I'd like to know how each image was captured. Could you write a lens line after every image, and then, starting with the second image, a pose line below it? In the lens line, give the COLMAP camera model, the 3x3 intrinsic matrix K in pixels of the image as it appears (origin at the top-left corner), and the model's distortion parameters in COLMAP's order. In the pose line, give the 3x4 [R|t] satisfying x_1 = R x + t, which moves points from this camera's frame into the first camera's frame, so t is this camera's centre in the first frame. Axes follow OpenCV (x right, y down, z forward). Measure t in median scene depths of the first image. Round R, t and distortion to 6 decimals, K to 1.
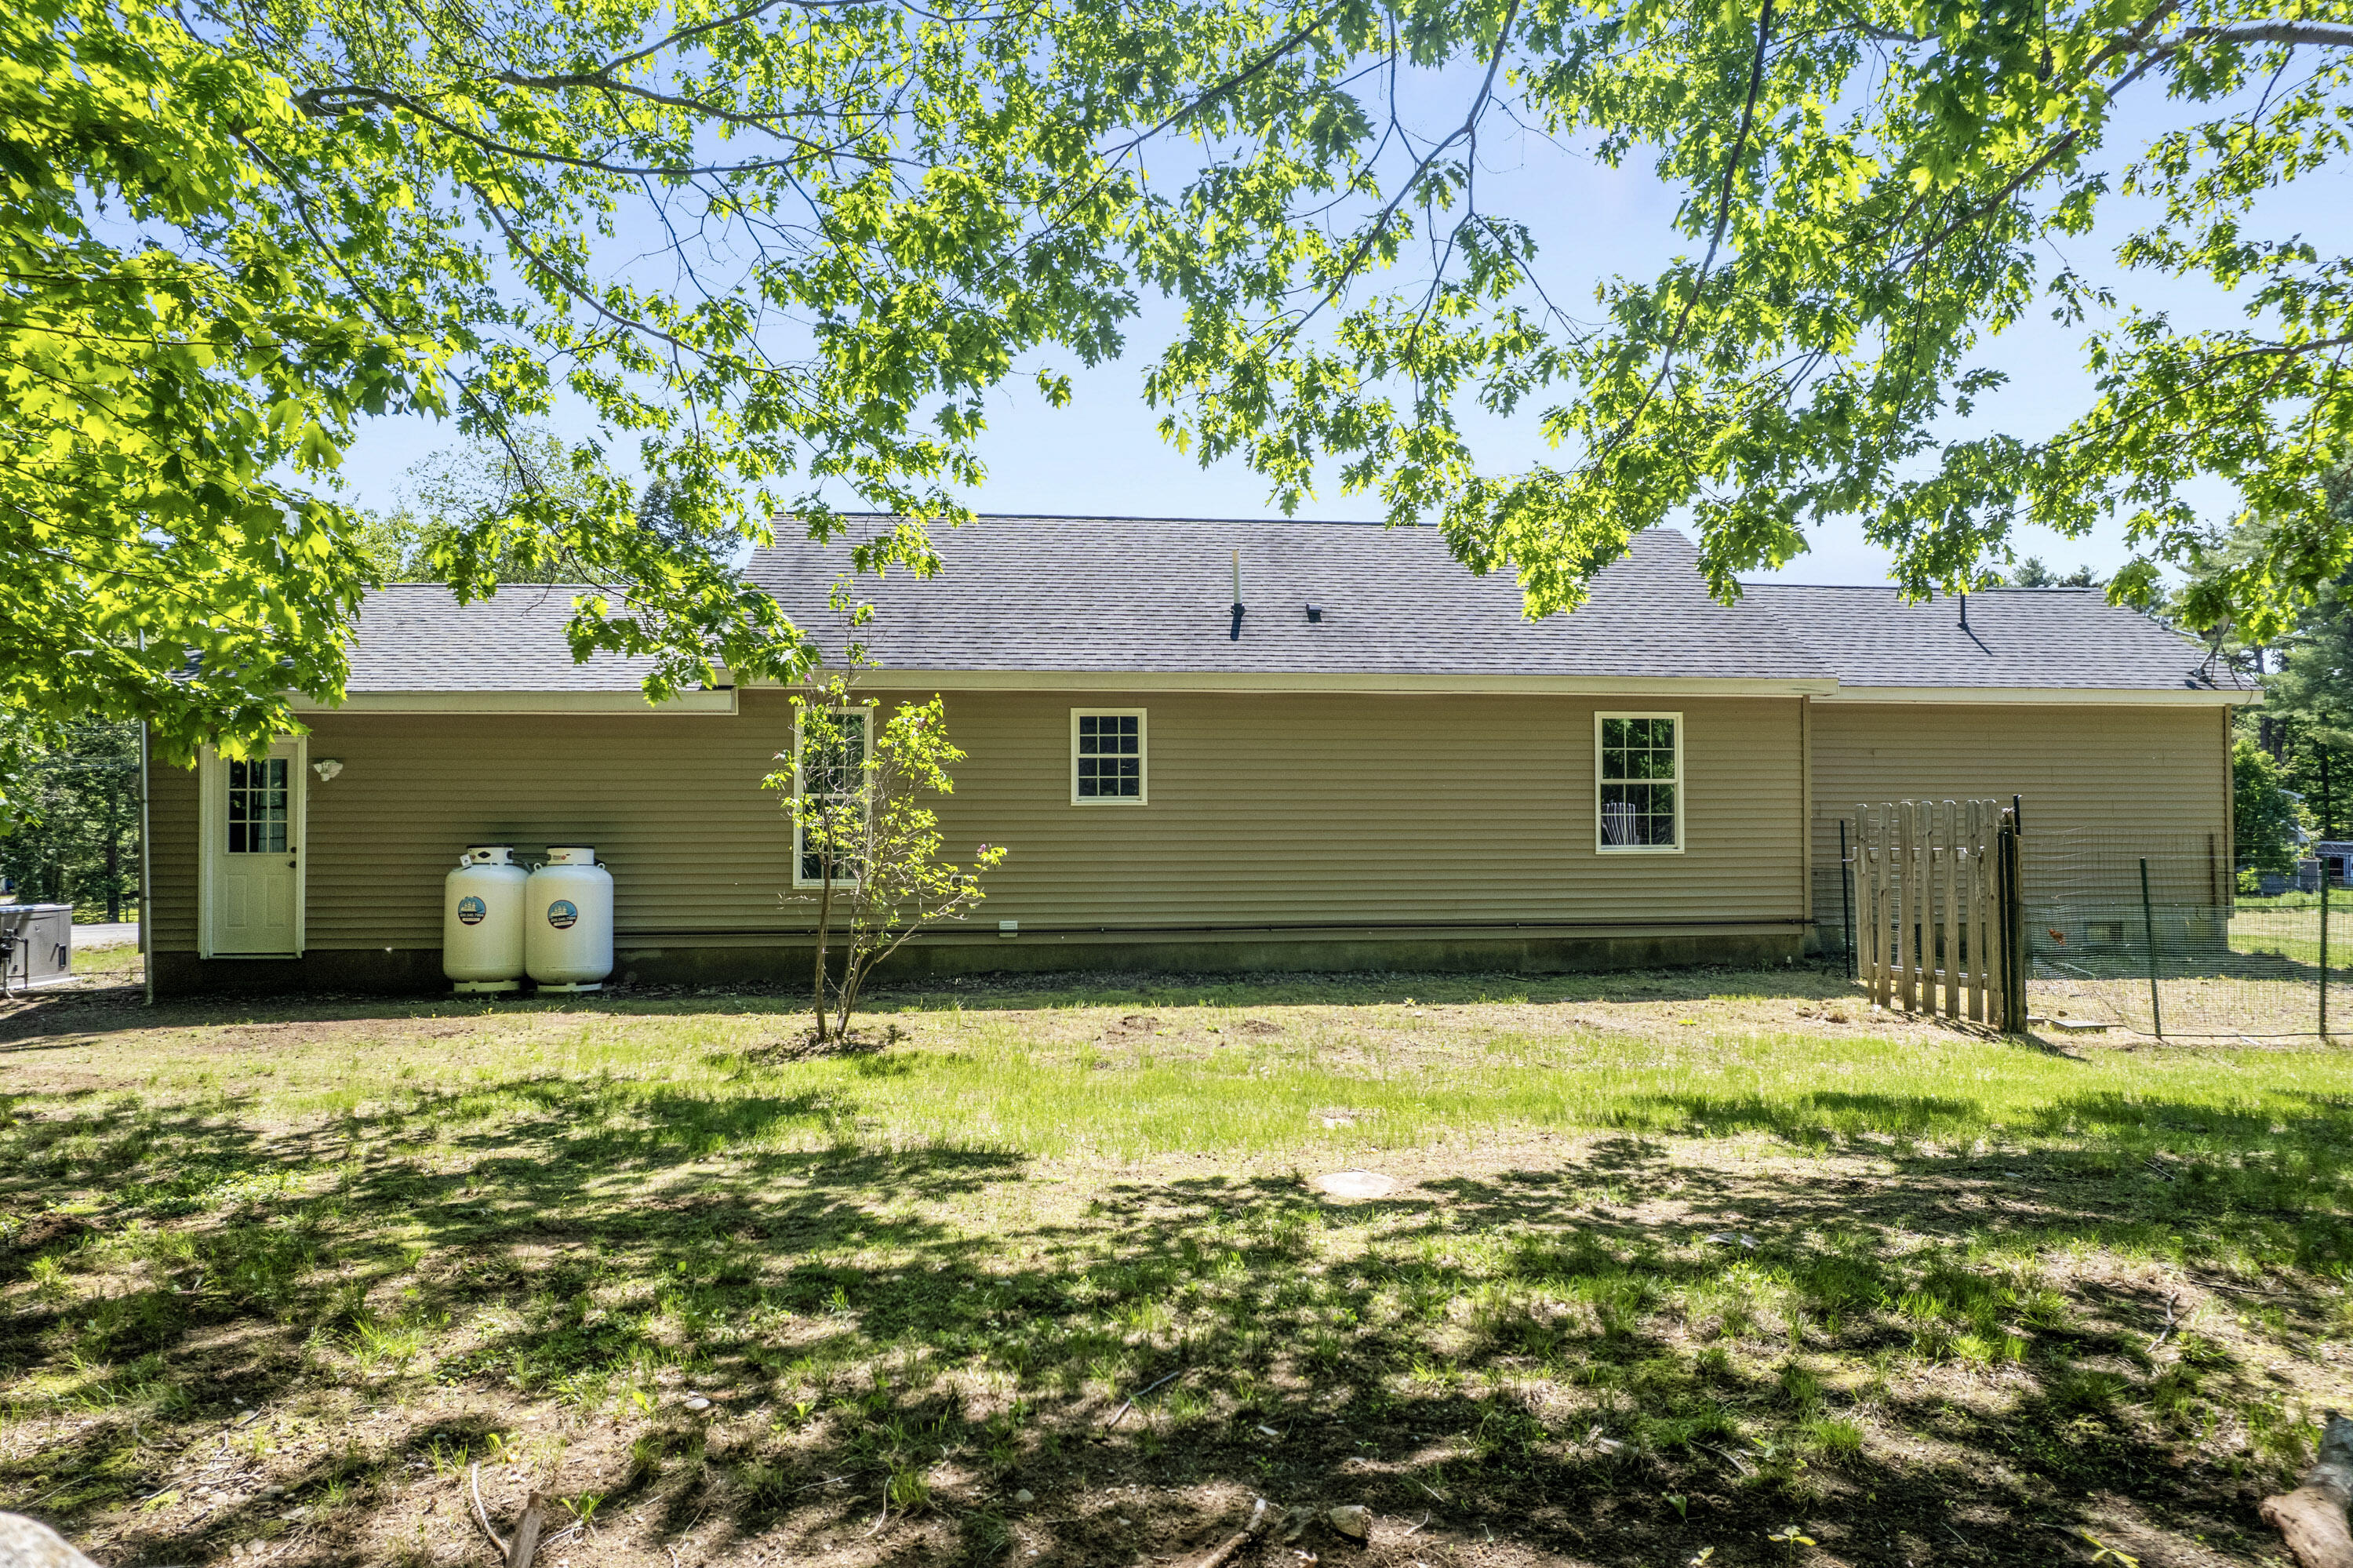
lens RADIAL K [[1498.9, 0, 1176.5], [0, 1498.9, 784.0], [0, 0, 1]] dist [-0.100619, 0.098238]
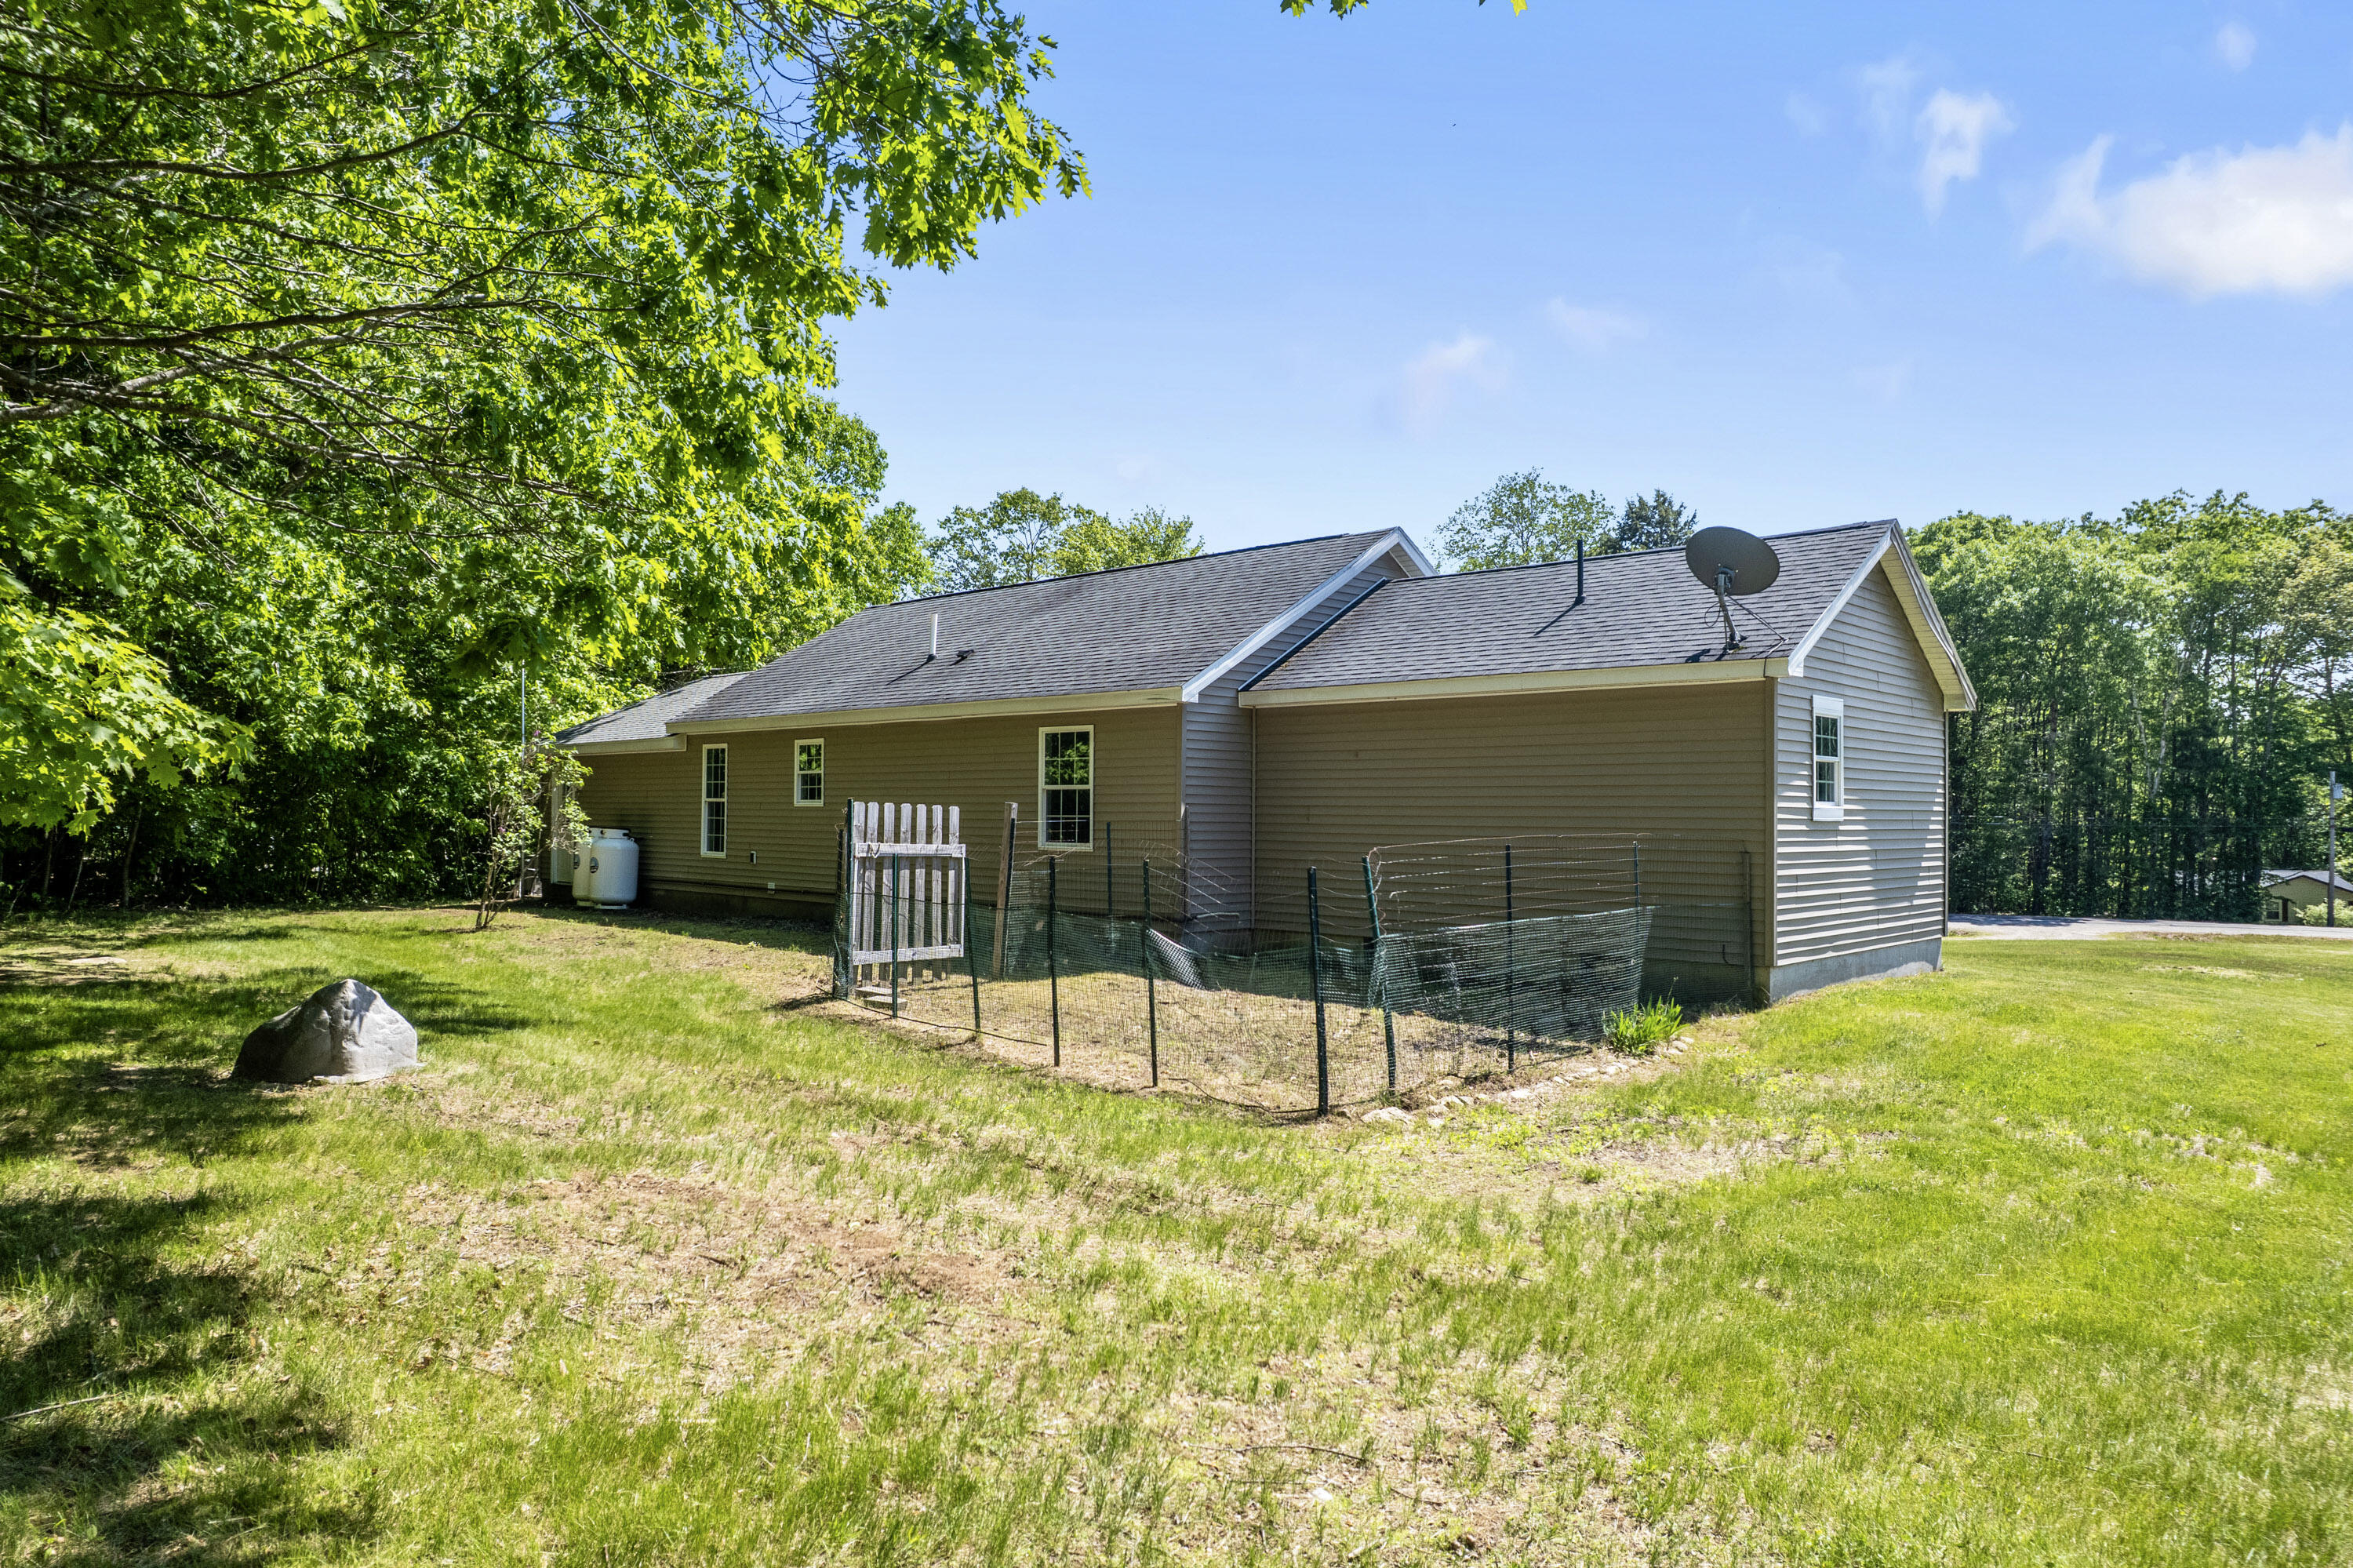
lens RADIAL K [[1498.9, 0, 1176.5], [0, 1498.9, 784.0], [0, 0, 1]] dist [-0.100619, 0.098238]
pose [[0.658922, -0.004006, -0.752200, 1.122646], [0.014870, 0.999860, 0.007701, -0.011356], [0.752064, -0.016260, 0.658889, 0.284694]]
